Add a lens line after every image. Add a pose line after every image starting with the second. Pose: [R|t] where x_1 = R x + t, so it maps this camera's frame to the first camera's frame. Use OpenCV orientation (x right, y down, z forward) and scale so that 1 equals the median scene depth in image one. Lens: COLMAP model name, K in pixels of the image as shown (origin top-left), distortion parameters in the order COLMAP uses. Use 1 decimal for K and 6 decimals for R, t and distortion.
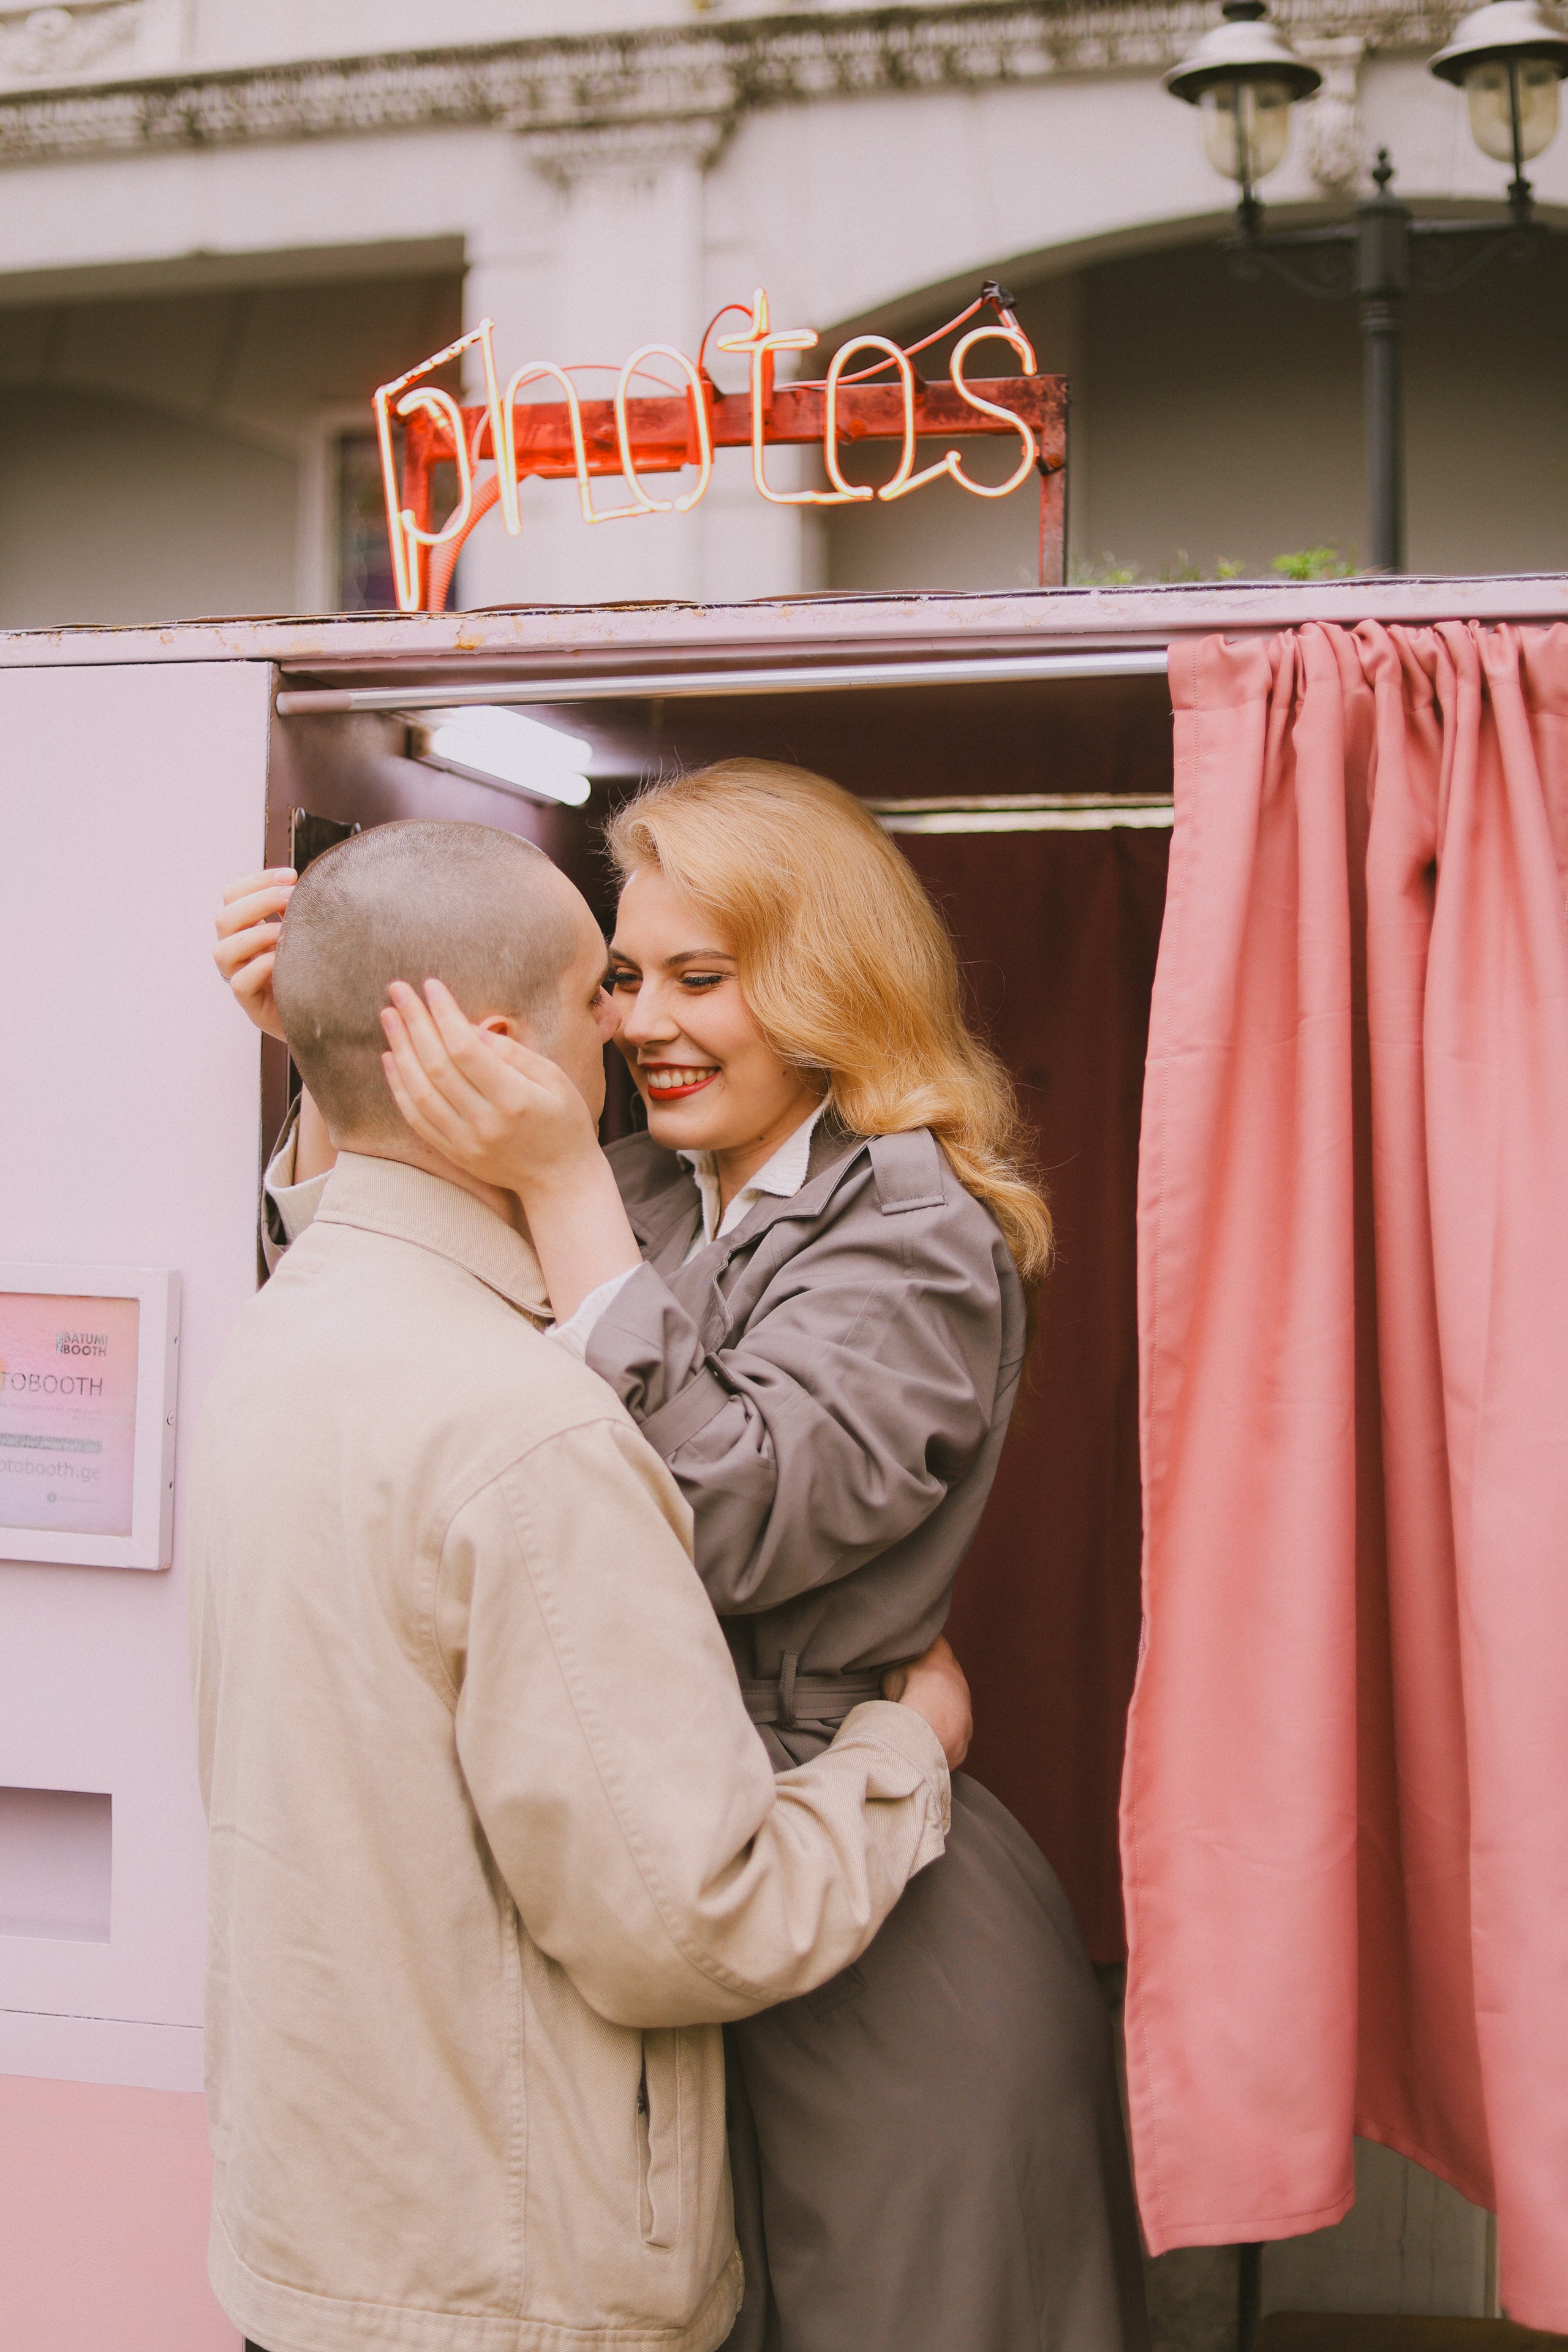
lens RADIAL K [[3633.1, 0, 845.4], [0, 3633.1, 1173.3], [0, 0, 1]] dist [-0.115352, -0.051724]
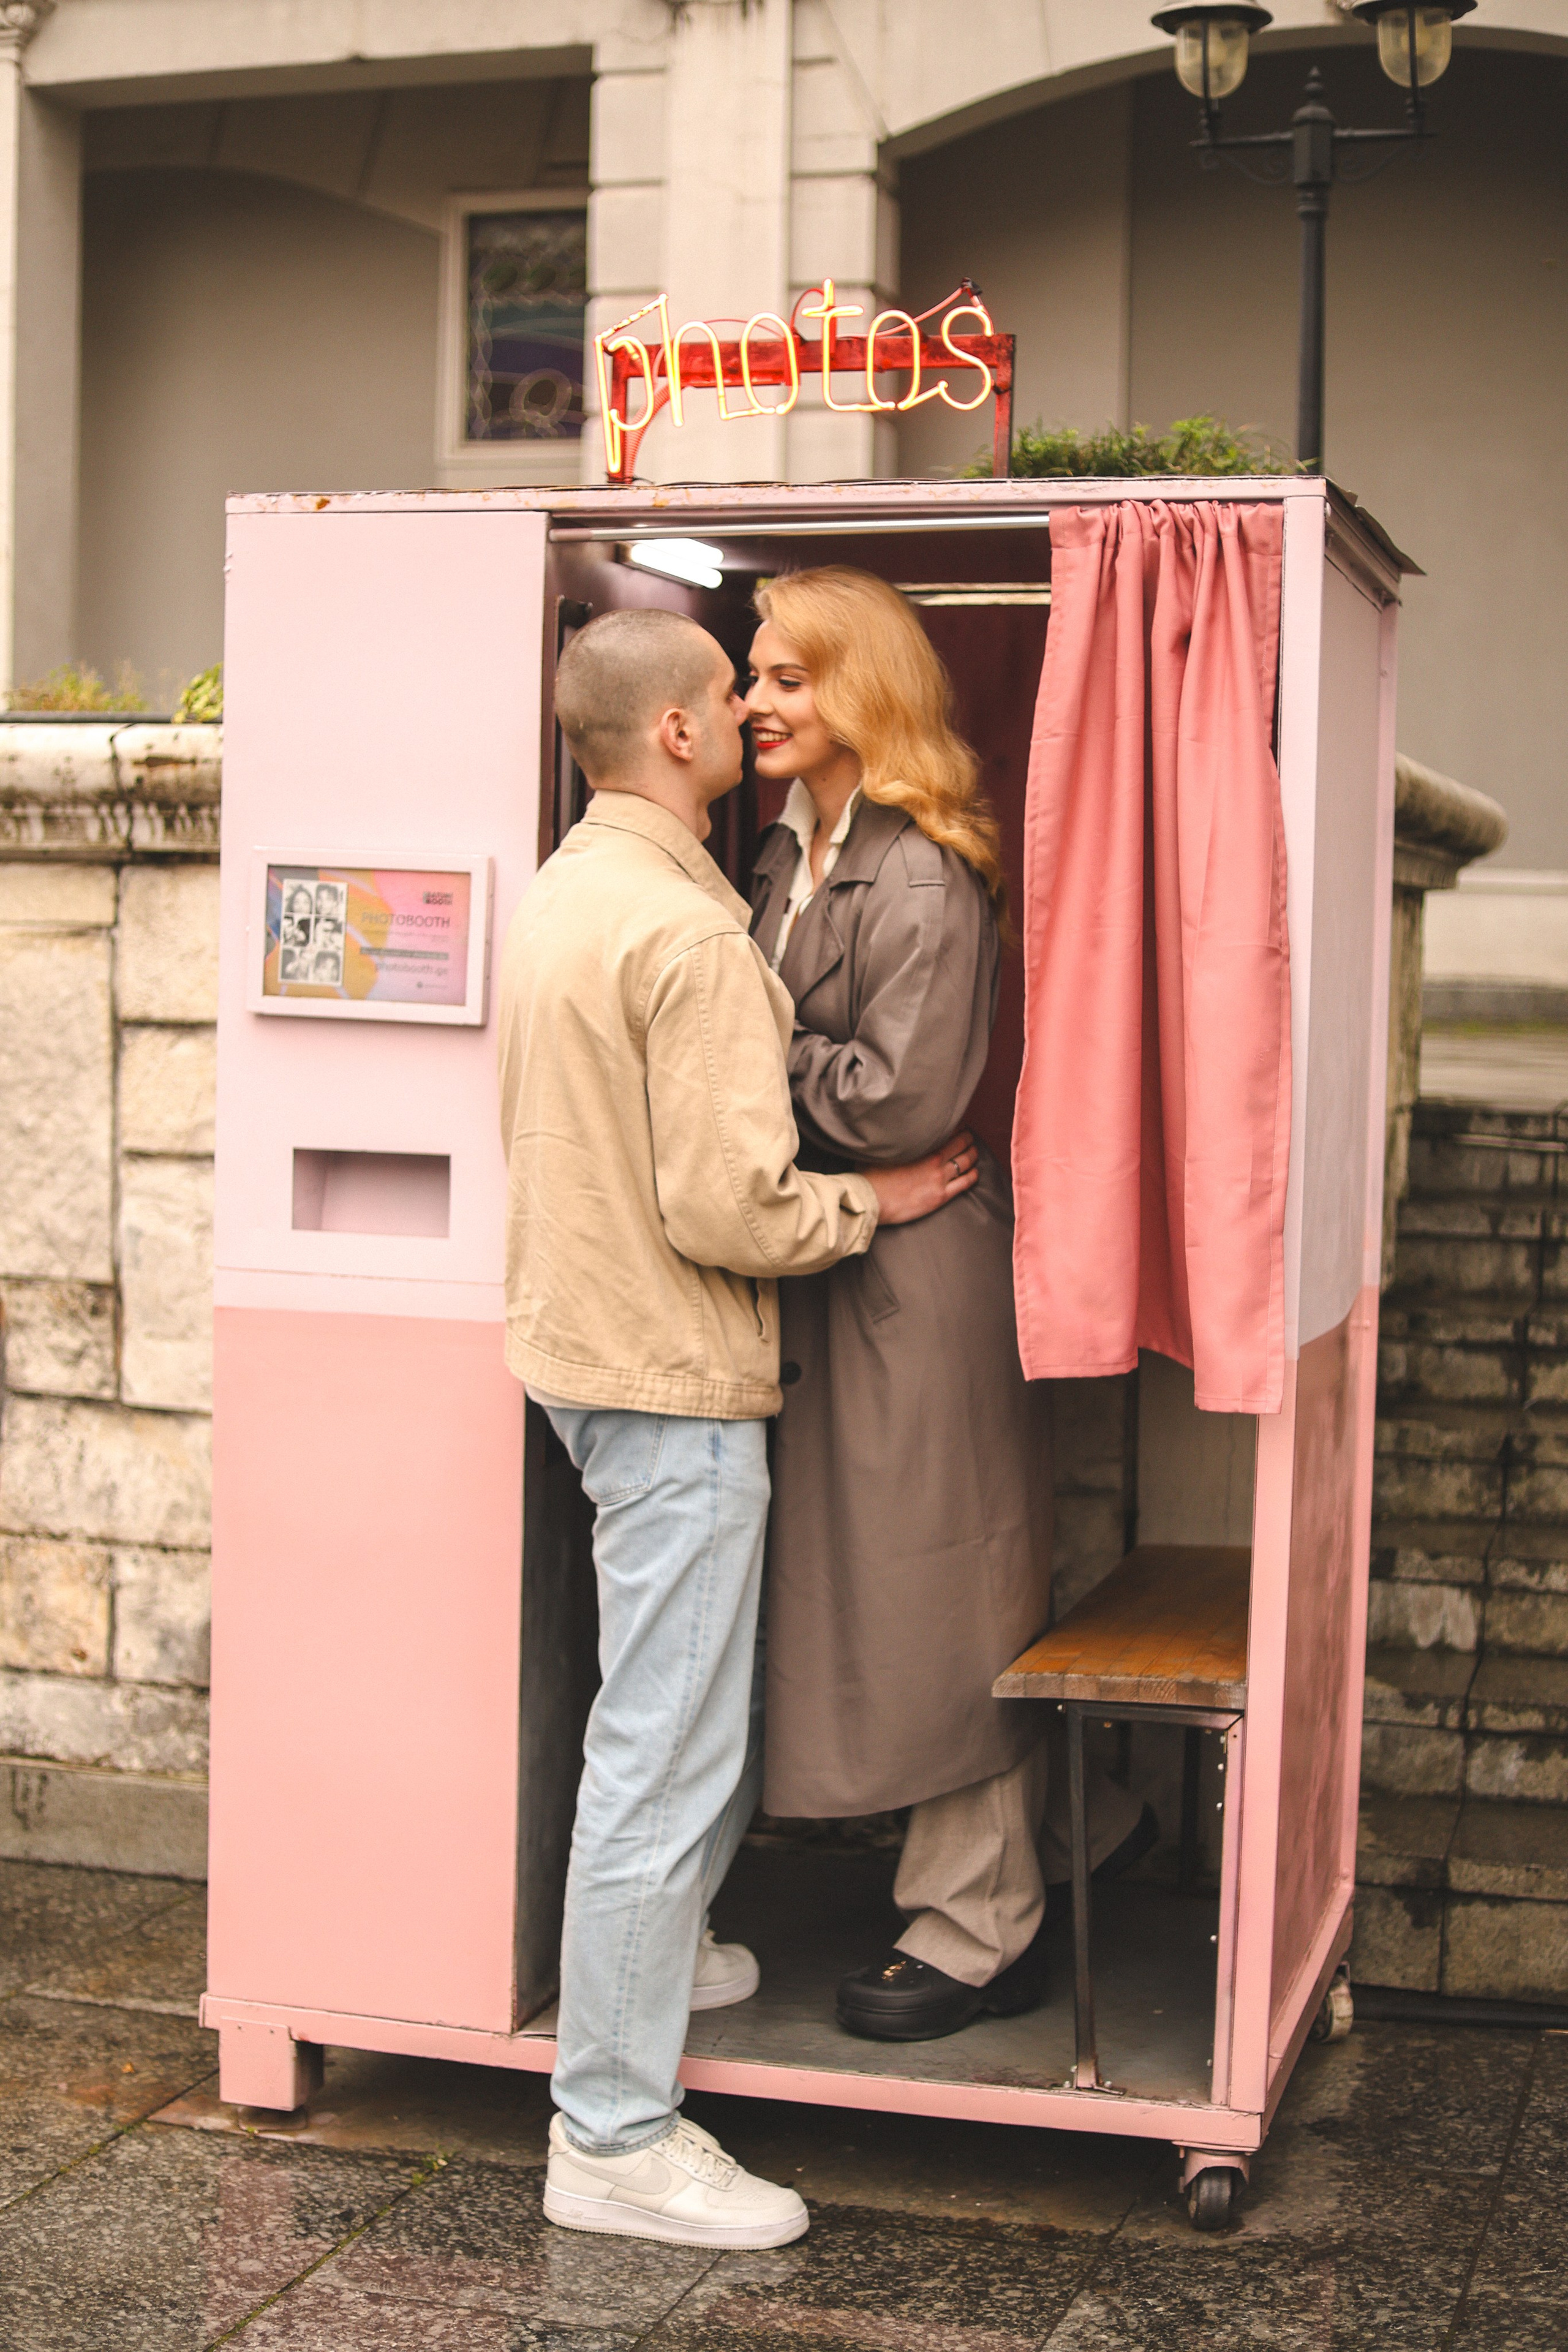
lens RADIAL K [[3624.1, 0, 931.0], [0, 3624.1, 1182.1], [0, 0, 1]] dist [-0.095056, -0.153870]
pose [[0.999954, 0.009570, -0.000006, 0.027475], [-0.009542, 0.997084, 0.075715, 0.043139], [0.000731, -0.075712, 0.997129, -0.683520]]
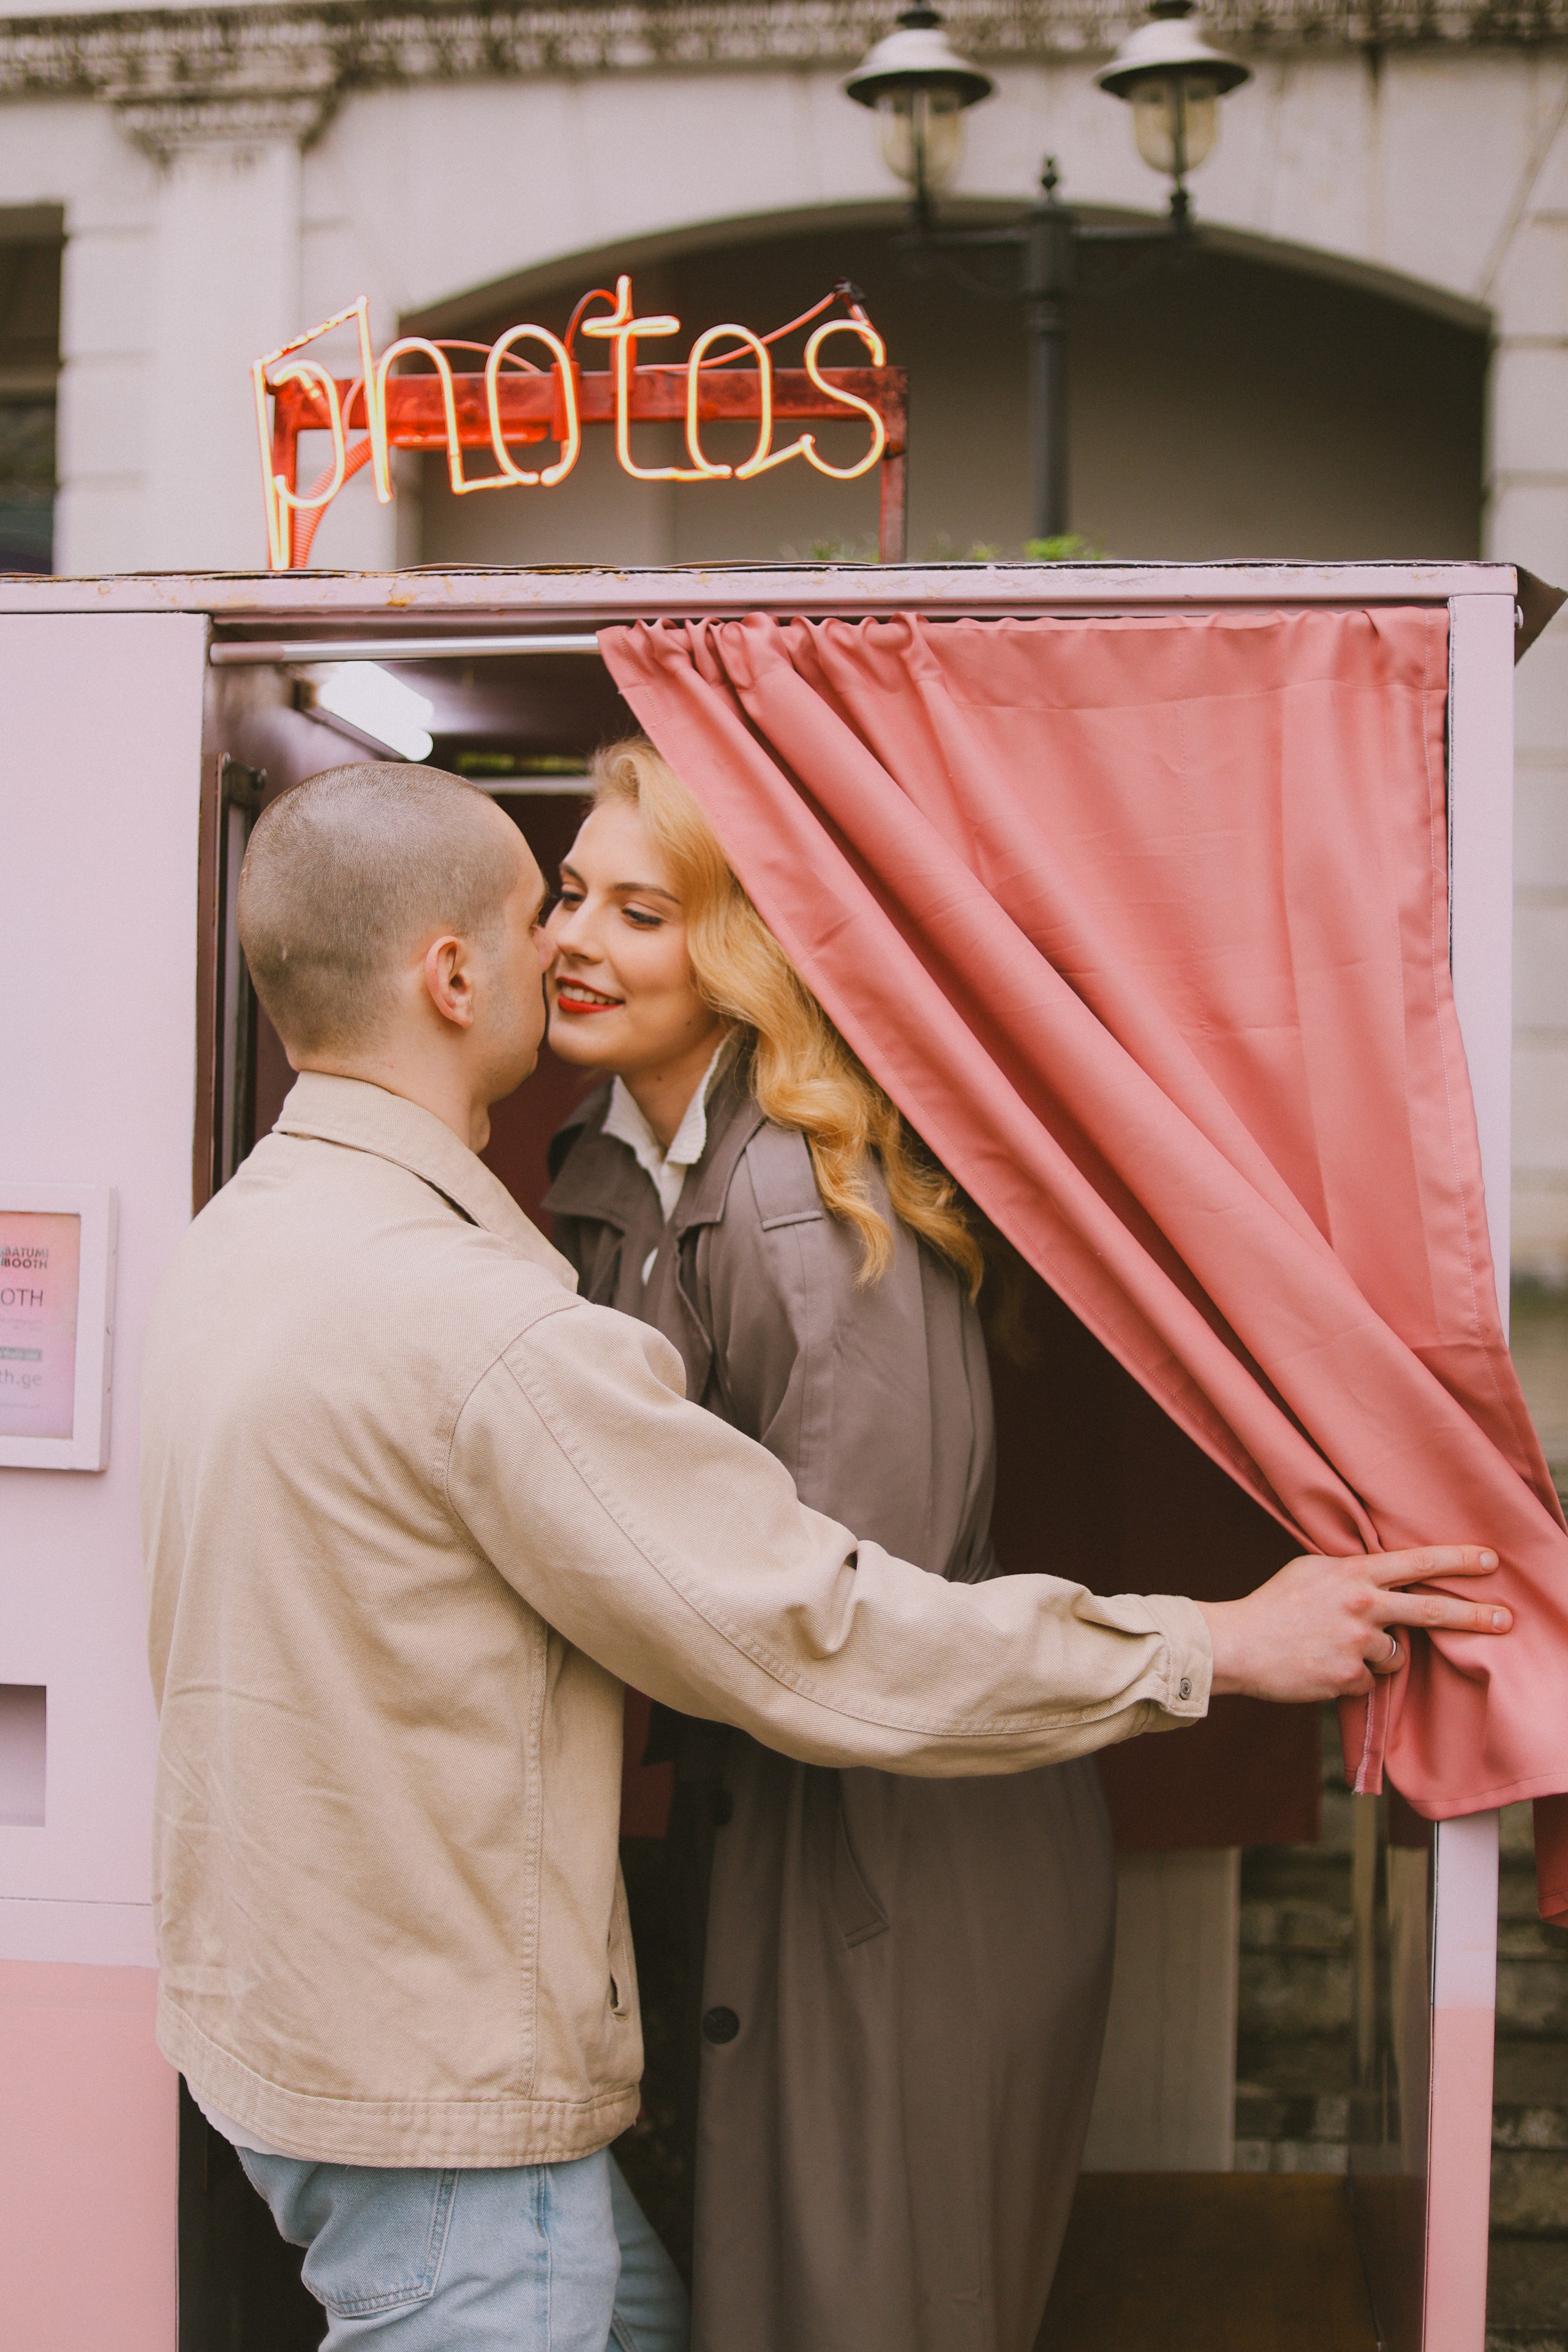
lens RADIAL K [[3624.1, 0, 931.0], [0, 3624.1, 1182.1], [0, 0, 1]] dist [-0.095056, -0.153870]
pose [[0.987548, 0.000205, 0.157315, -0.101423], [-0.001137, 0.999982, 0.005828, 0.016518], [-0.157311, -0.005935, 0.987531, -0.068261]]
